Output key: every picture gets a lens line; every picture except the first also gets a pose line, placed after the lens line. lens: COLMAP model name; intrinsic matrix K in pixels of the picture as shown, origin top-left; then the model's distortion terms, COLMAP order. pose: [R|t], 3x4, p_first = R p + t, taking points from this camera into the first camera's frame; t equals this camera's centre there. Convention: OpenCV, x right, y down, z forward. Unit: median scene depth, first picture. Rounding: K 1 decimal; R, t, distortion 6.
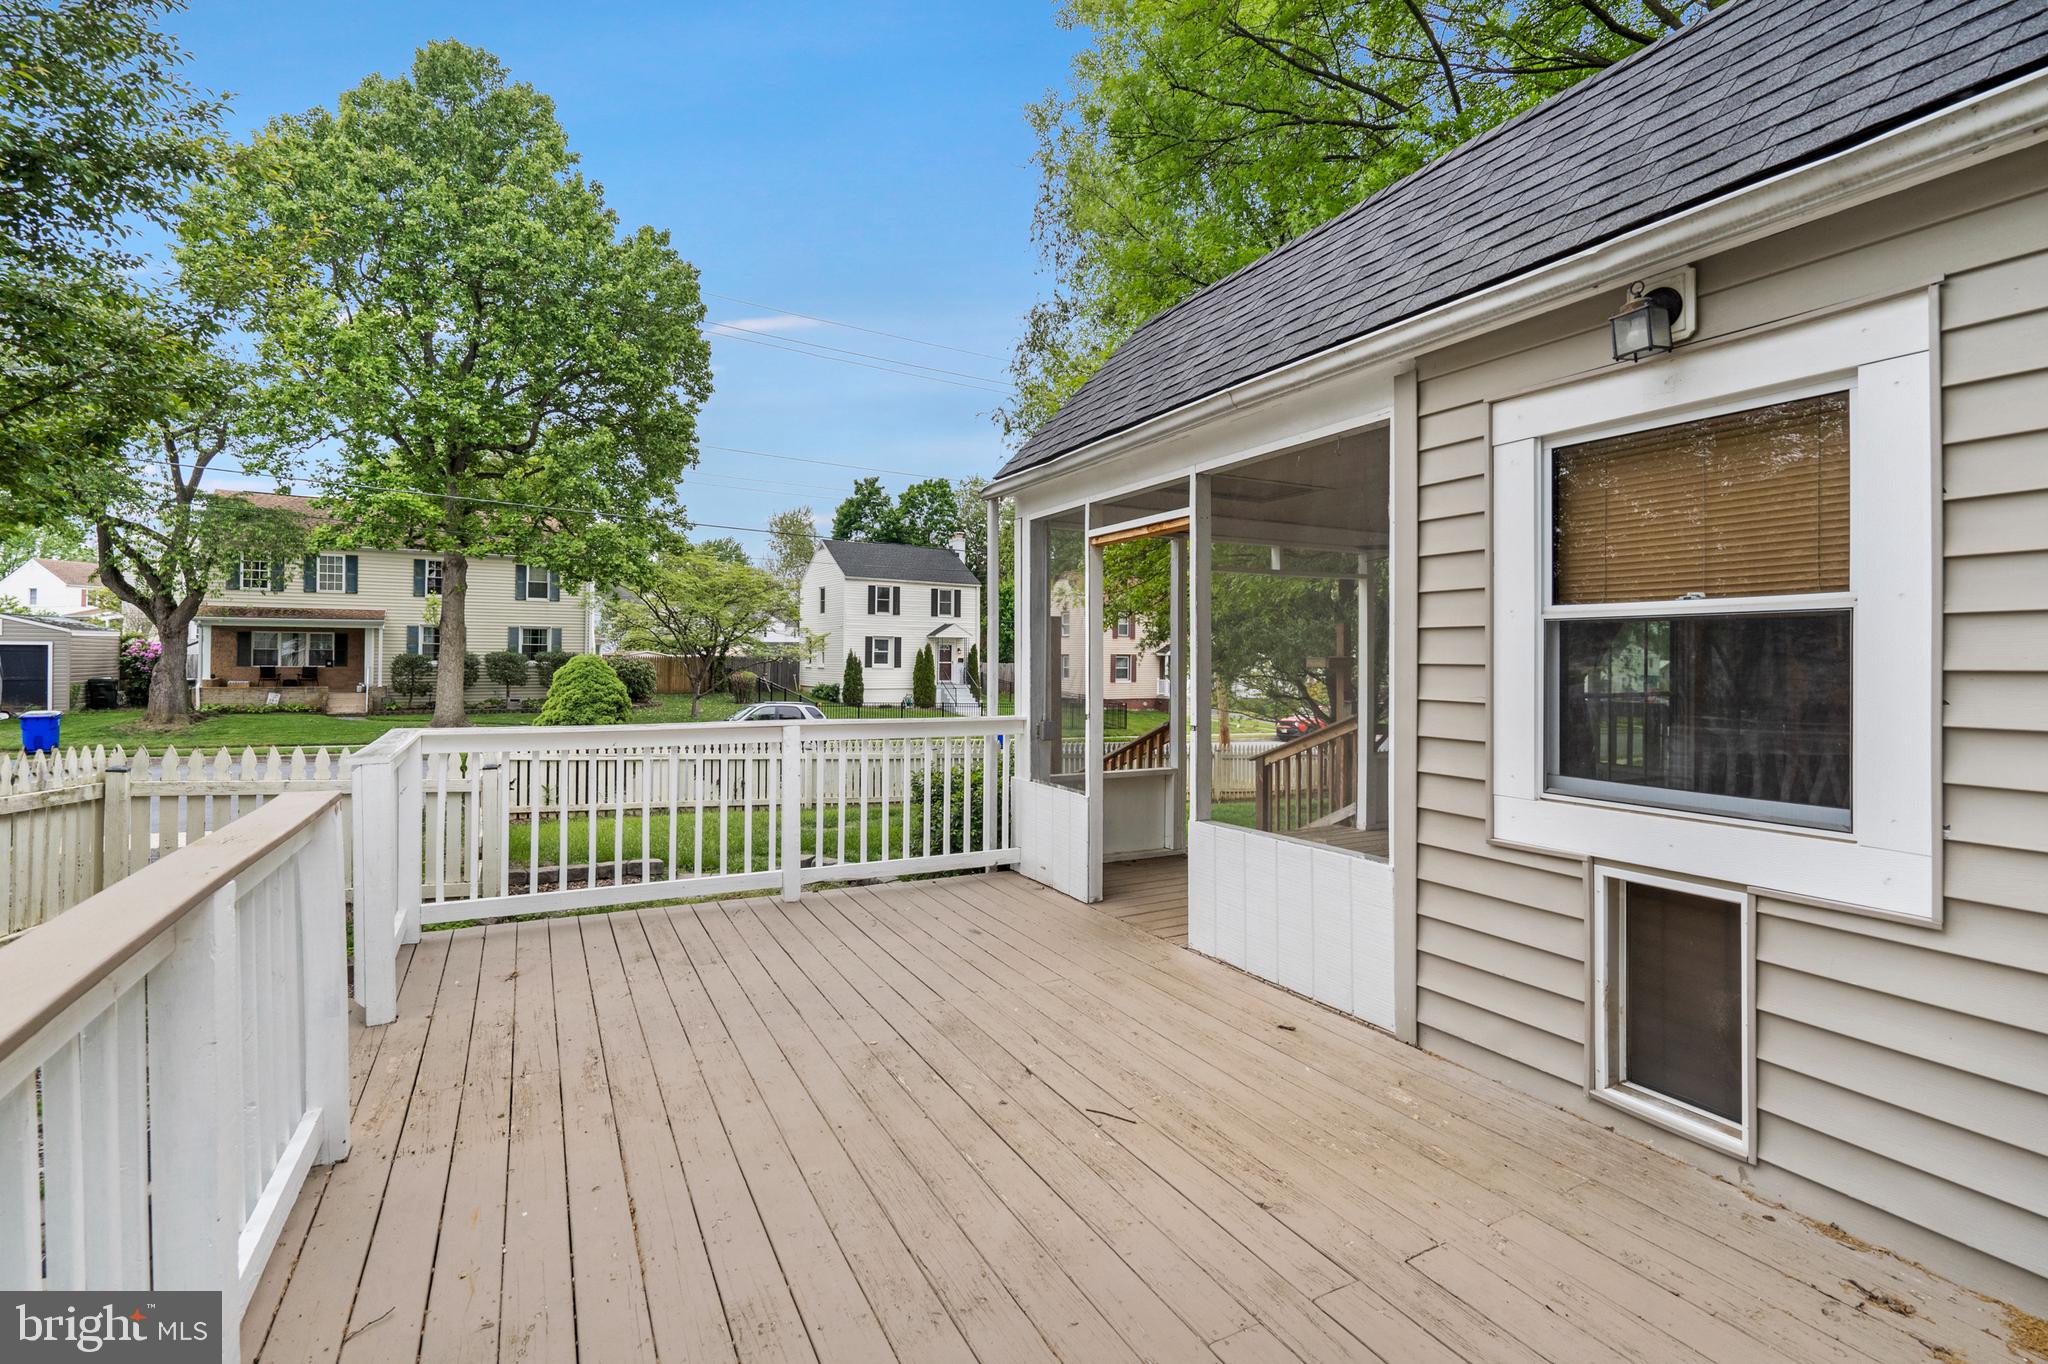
lens RADIAL K [[949.1, 0, 1007.9], [0, 949.1, 641.7], [0, 0, 1]] dist [-0.001902, 0.000207]
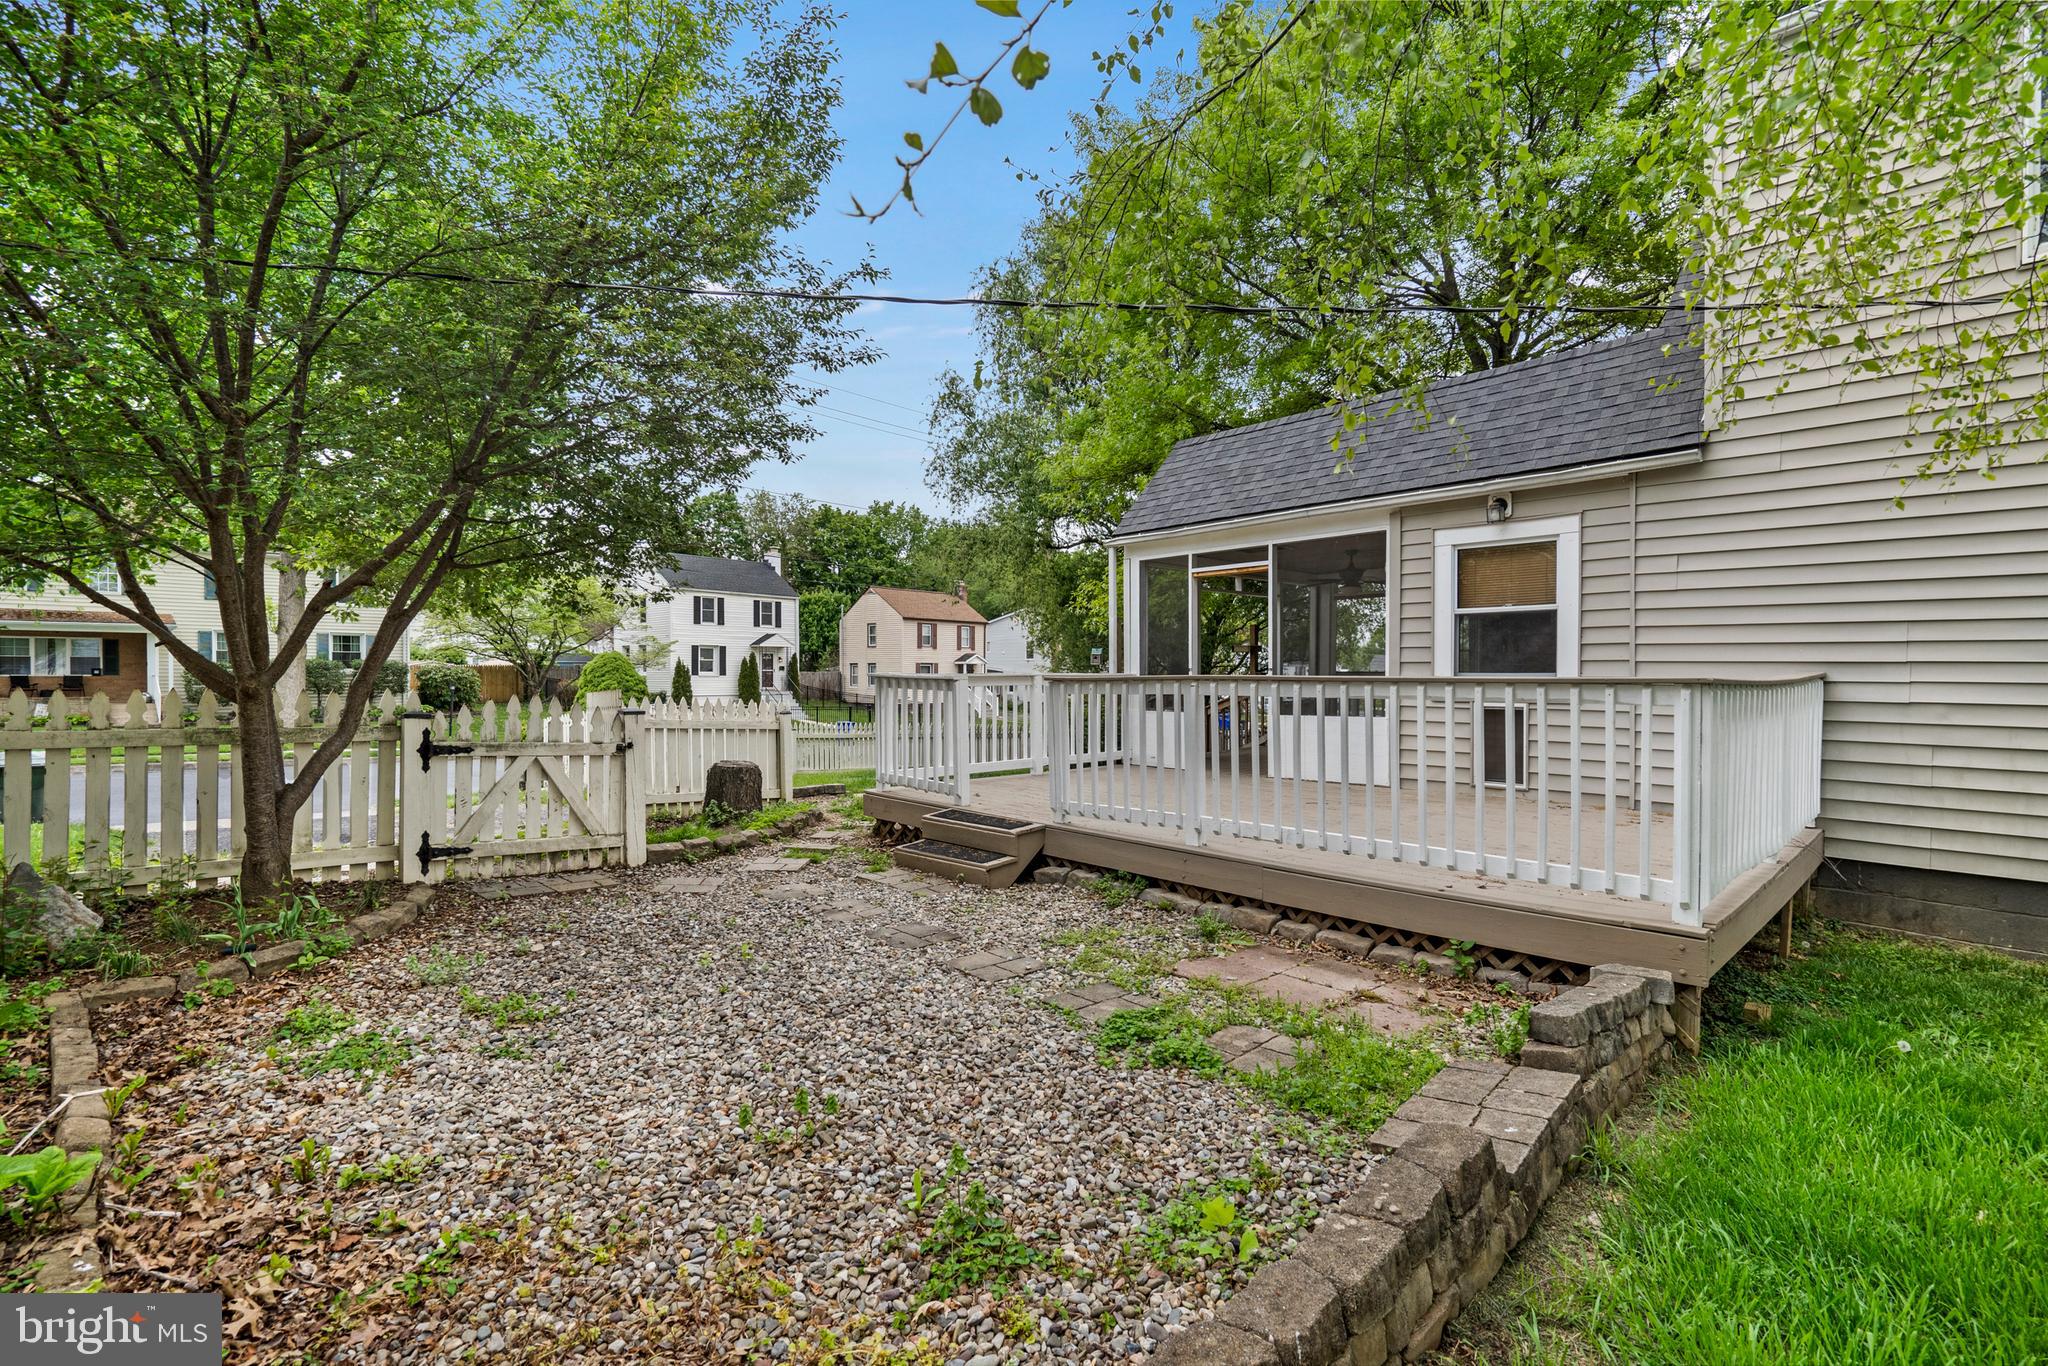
lens RADIAL K [[925.0, 0, 1024.0], [0, 925.0, 683.0], [0, 0, 1]] dist [-0.005696, -0.000137]
pose [[0.959722, -0.008689, 0.280818, -1.218561], [0.000403, 0.999563, 0.029550, 0.085825], [-0.280952, -0.028246, 0.959306, -1.060364]]
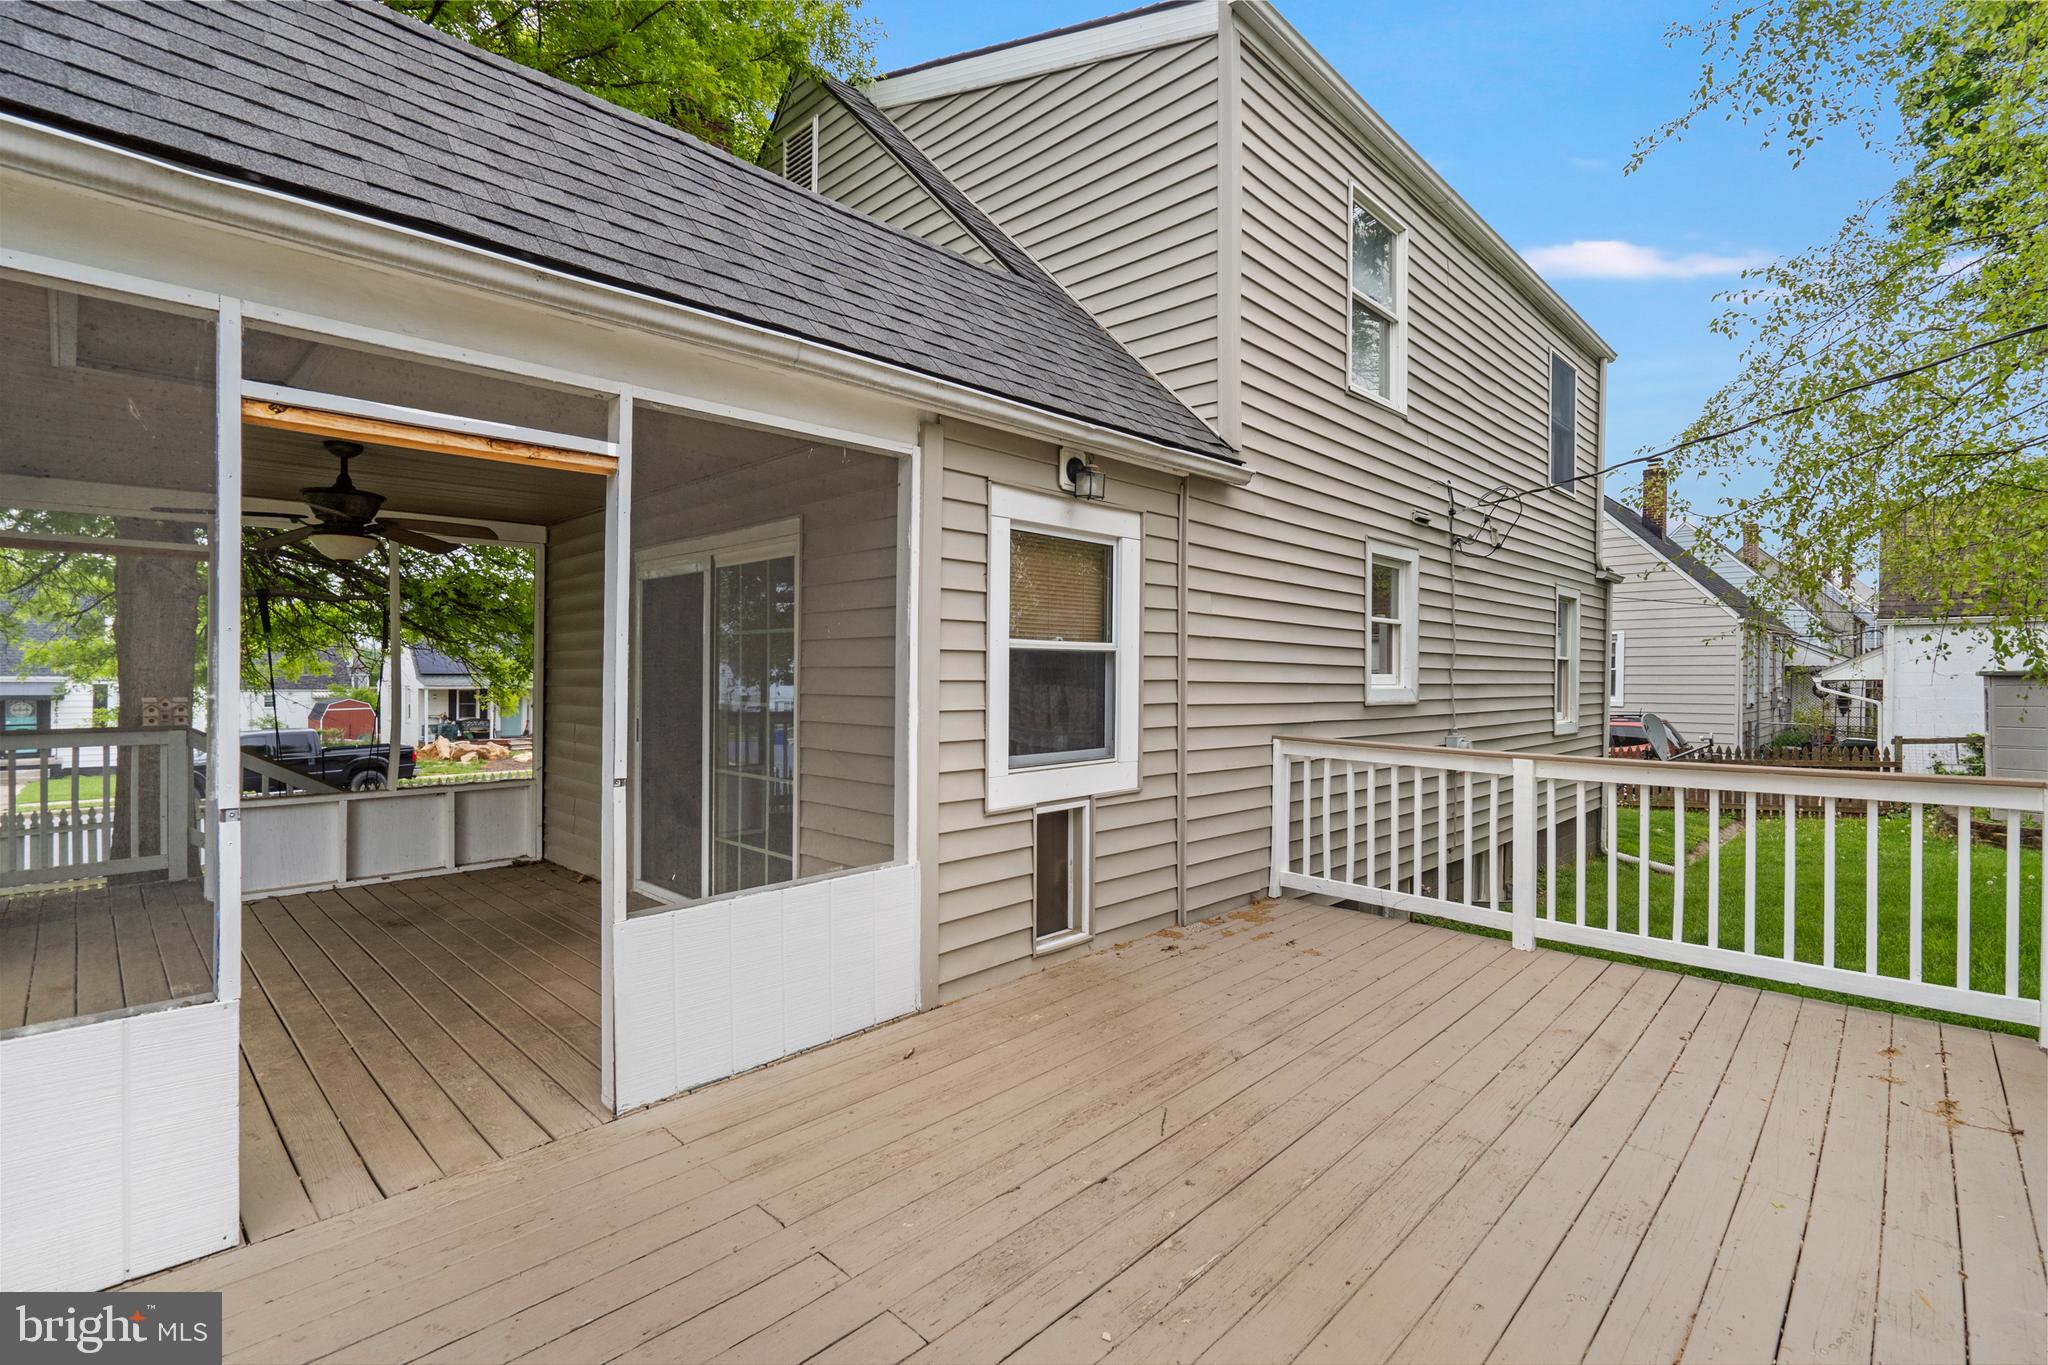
lens RADIAL K [[925.0, 0, 1024.0], [0, 925.0, 682.5], [0, 0, 1]] dist [-0.005696, -0.000137]
pose [[-0.323833, -0.014401, 0.946005, -0.704520], [-0.018849, 0.999784, 0.008768, 0.015025], [-0.945926, -0.014992, -0.324035, 1.324259]]
